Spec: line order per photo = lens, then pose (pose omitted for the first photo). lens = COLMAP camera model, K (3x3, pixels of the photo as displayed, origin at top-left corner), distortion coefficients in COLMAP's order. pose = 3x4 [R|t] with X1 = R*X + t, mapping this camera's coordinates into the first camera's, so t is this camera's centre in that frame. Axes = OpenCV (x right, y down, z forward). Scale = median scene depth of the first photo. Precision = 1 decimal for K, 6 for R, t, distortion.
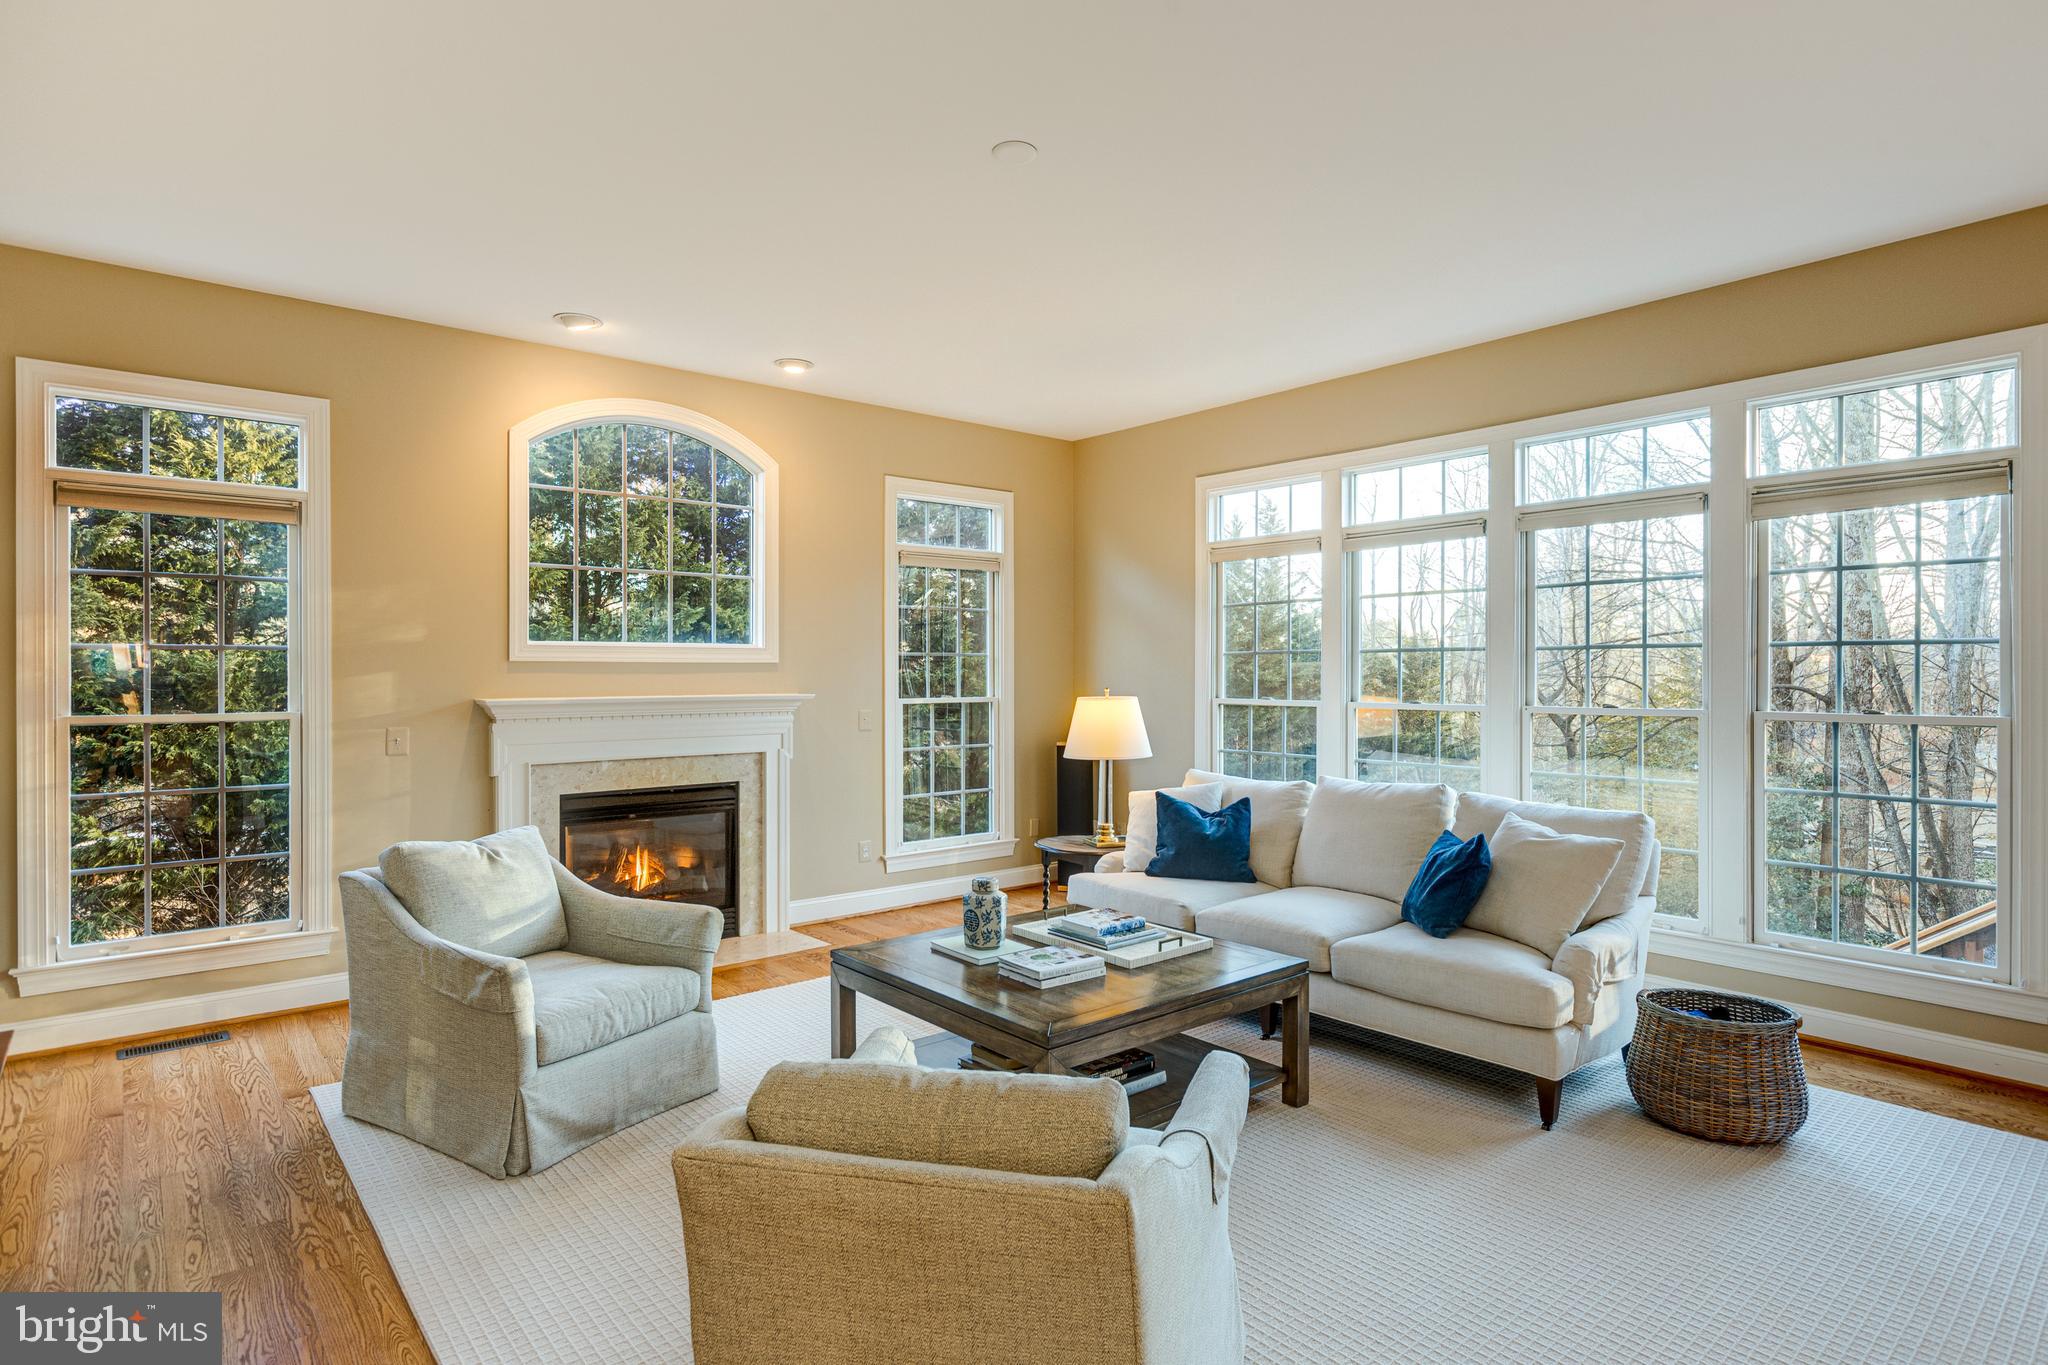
lens RADIAL K [[1067.4, 0, 1033.8], [0, 1067.4, 670.4], [0, 0, 1]] dist [0.004263, 0.000893]
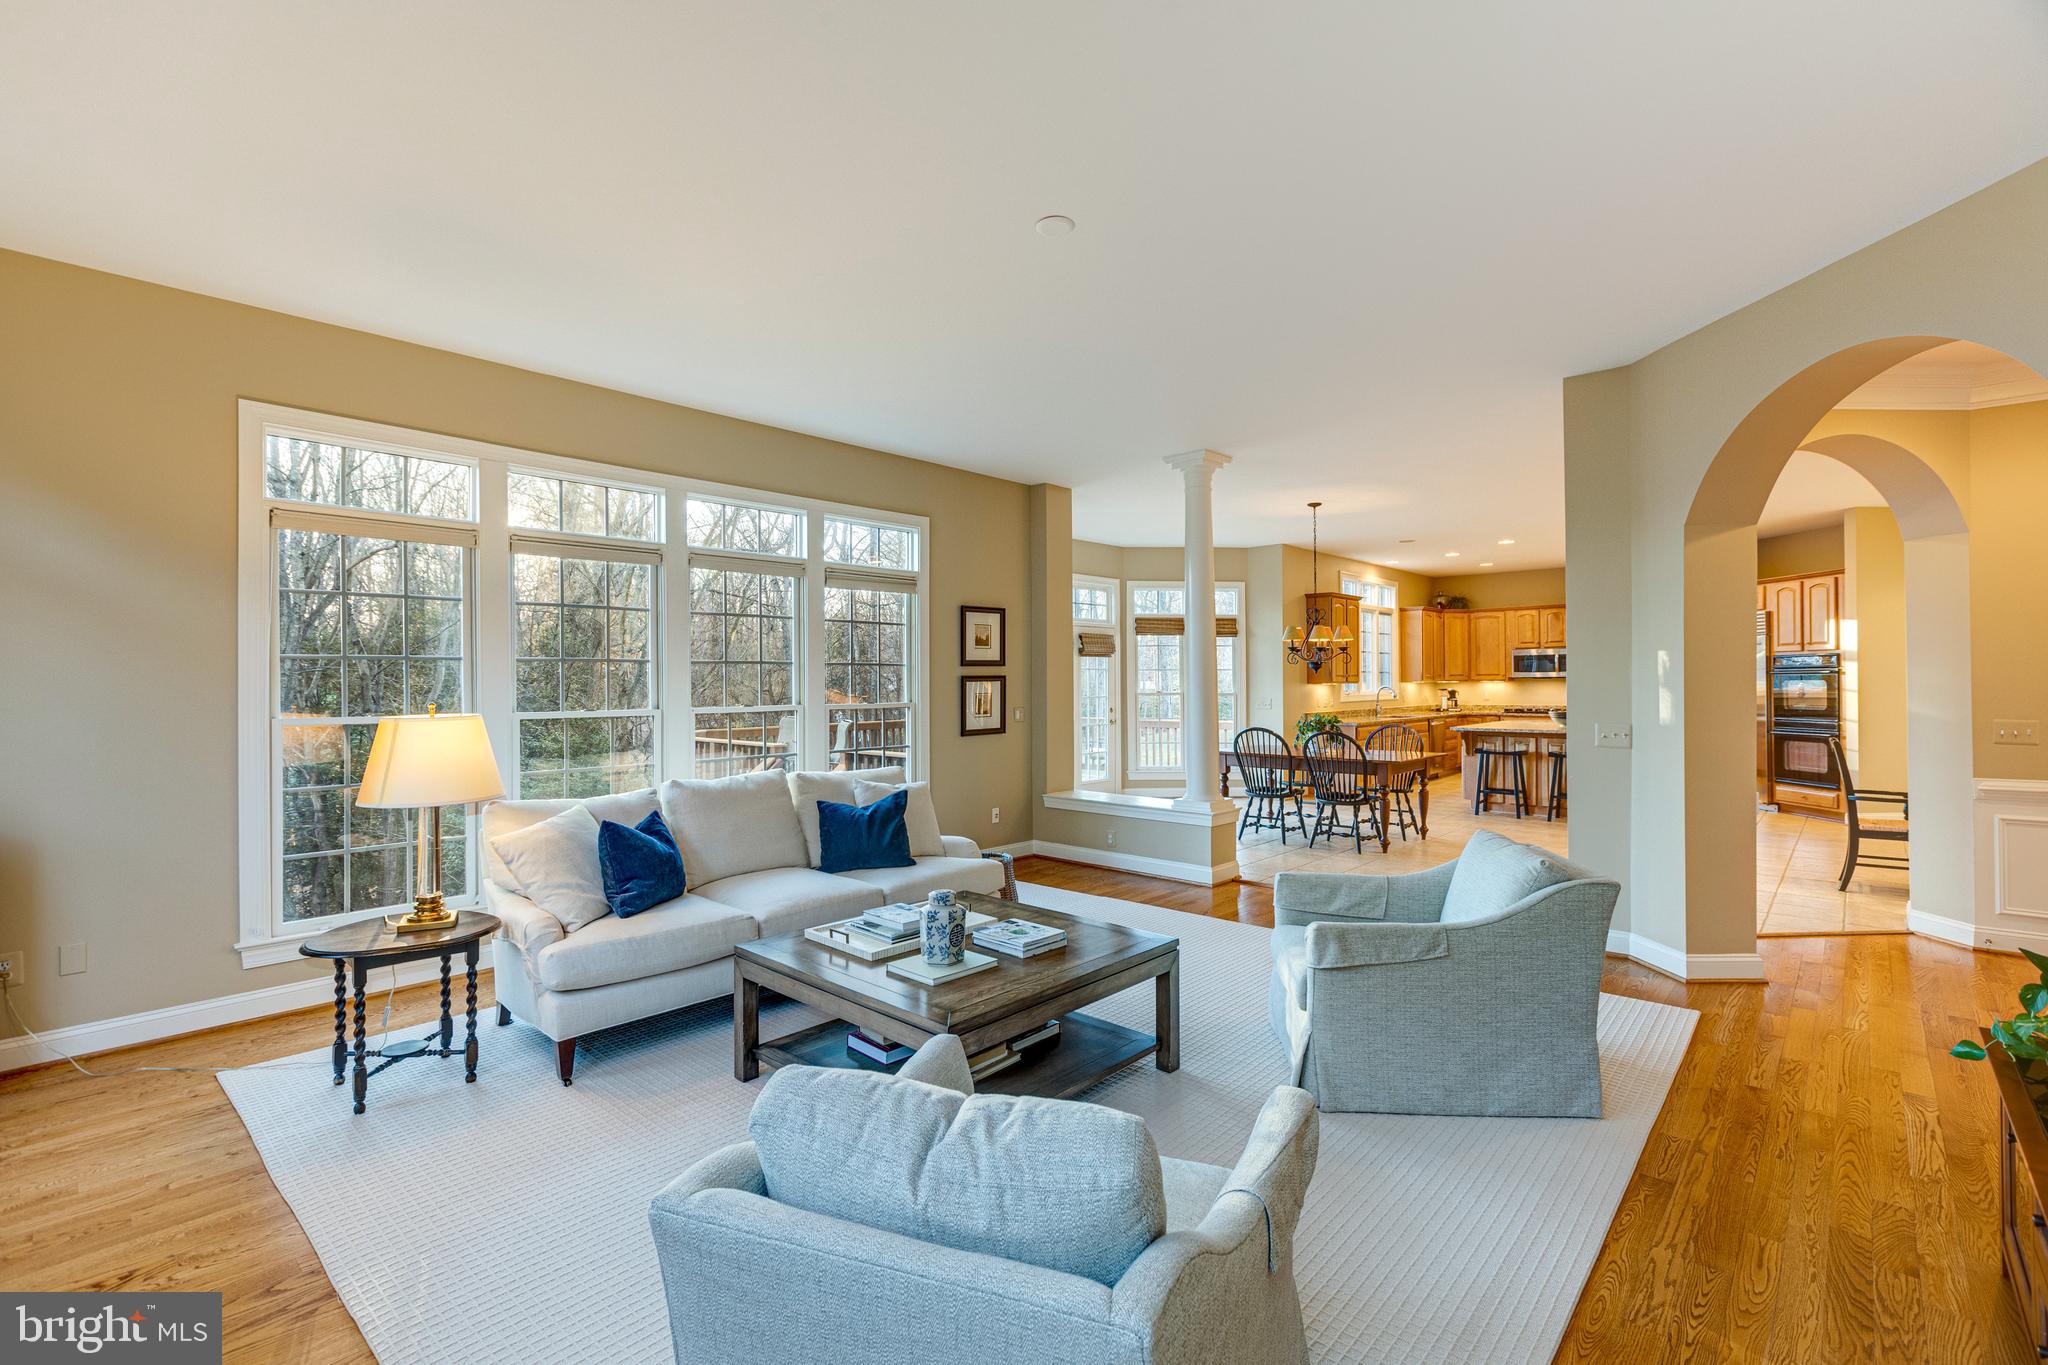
lens RADIAL K [[903.7, 0, 1032.0], [0, 903.7, 678.5], [0, 0, 1]] dist [0.000770, 0.001051]
pose [[-0.133050, -0.000259, 0.991109, -0.600505], [0.002441, 0.999997, 0.000589, -0.001211], [-0.991106, 0.002498, -0.133049, 0.705784]]
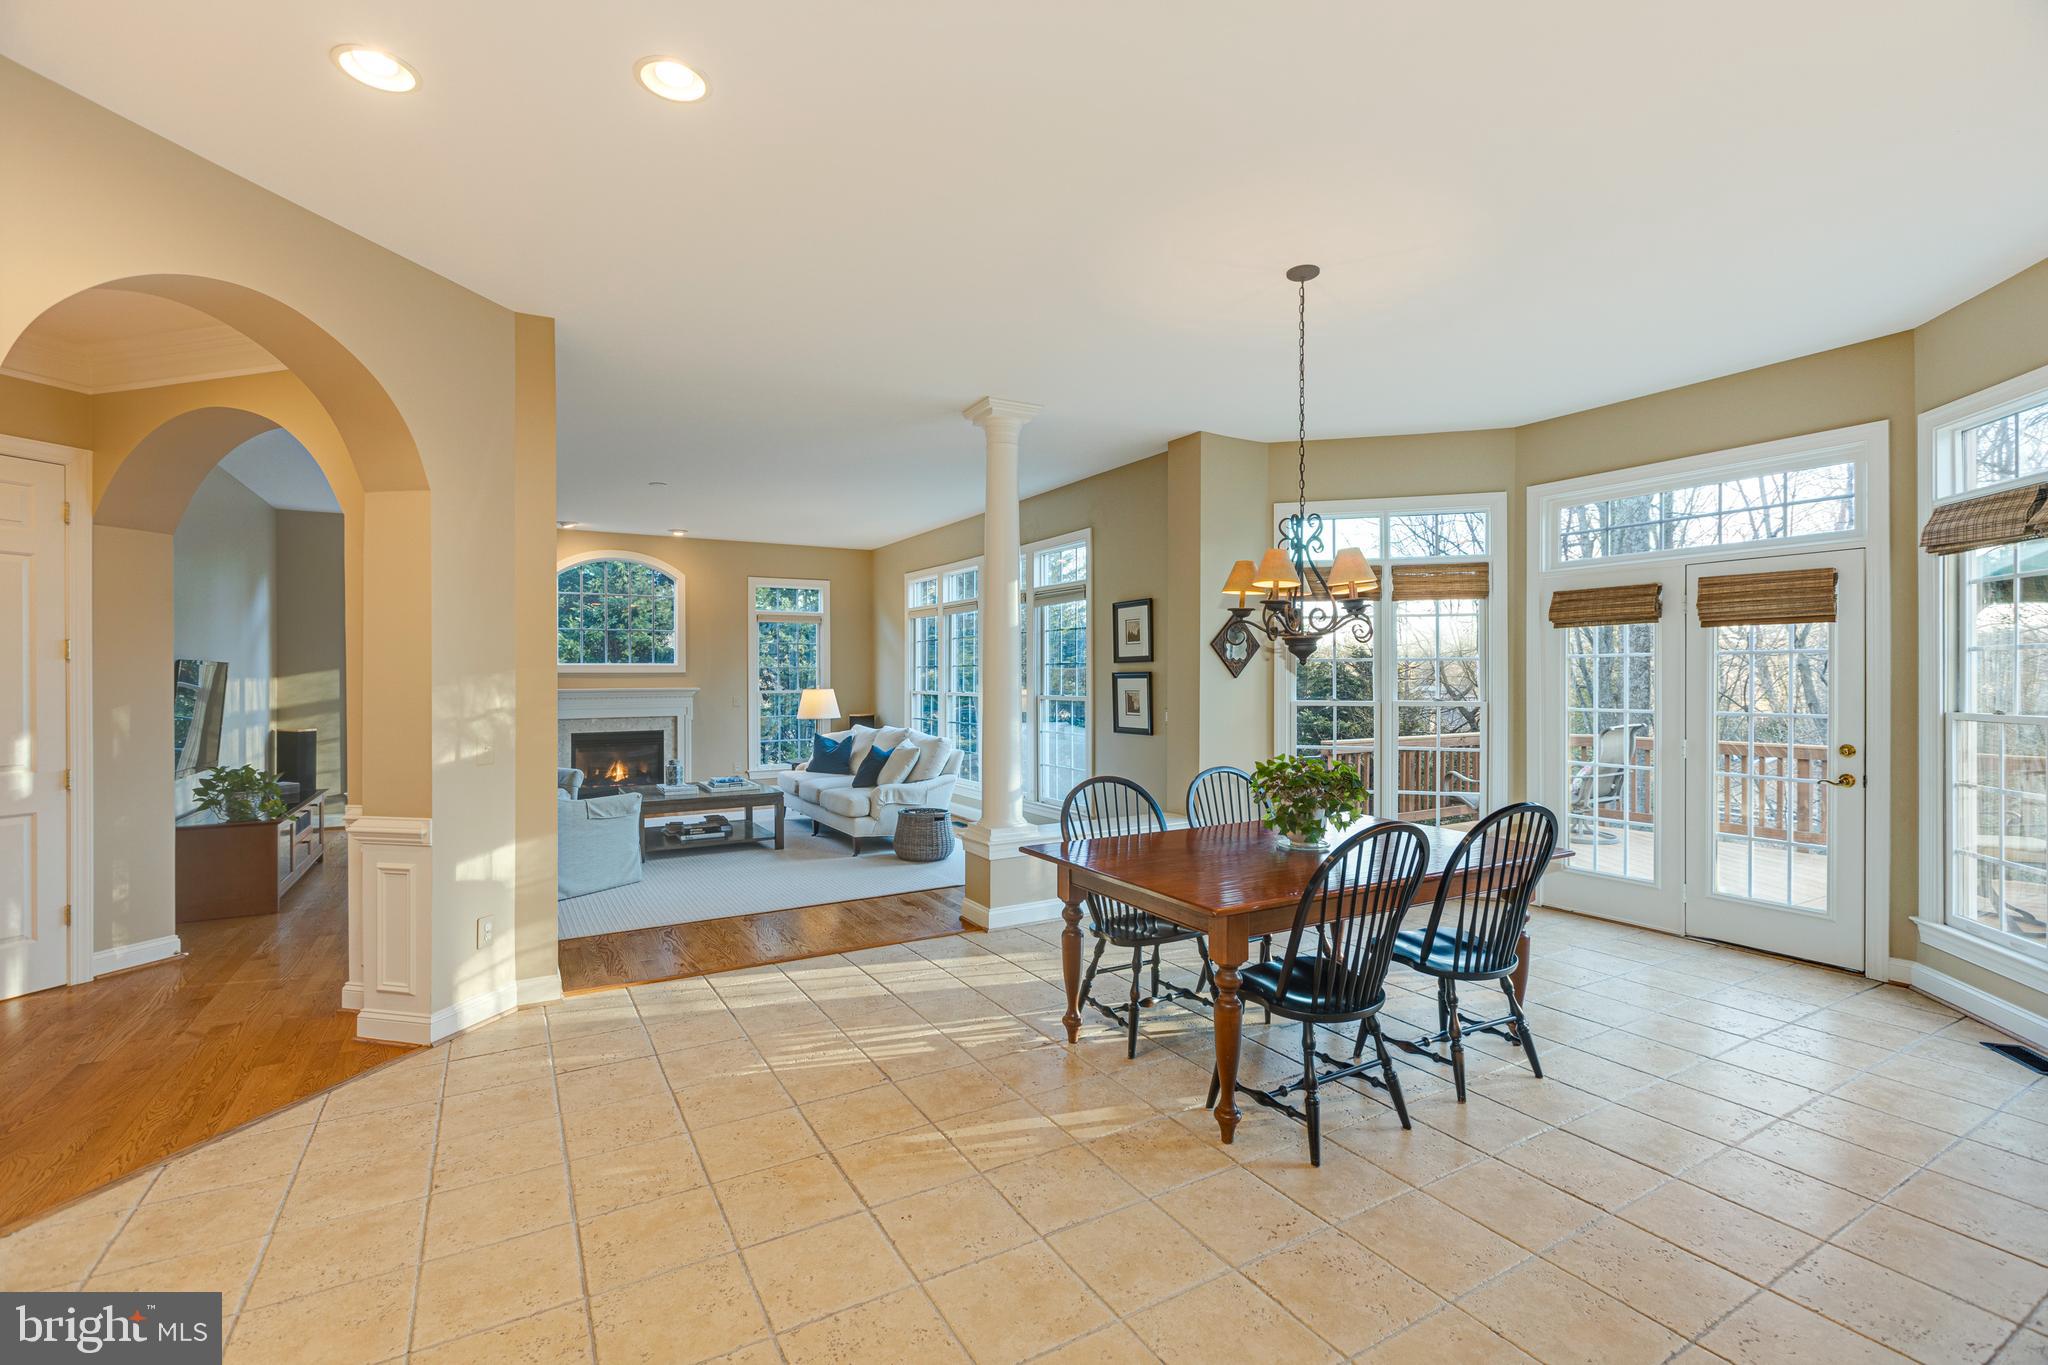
lens RADIAL K [[903.7, 0, 1032.0], [0, 903.7, 678.5], [0, 0, 1]] dist [0.000770, 0.001051]
pose [[0.986165, -0.002486, -0.165749, 0.757883], [0.003546, 0.999975, 0.006103, -0.004781], [0.165730, -0.006607, 0.986149, -0.641979]]
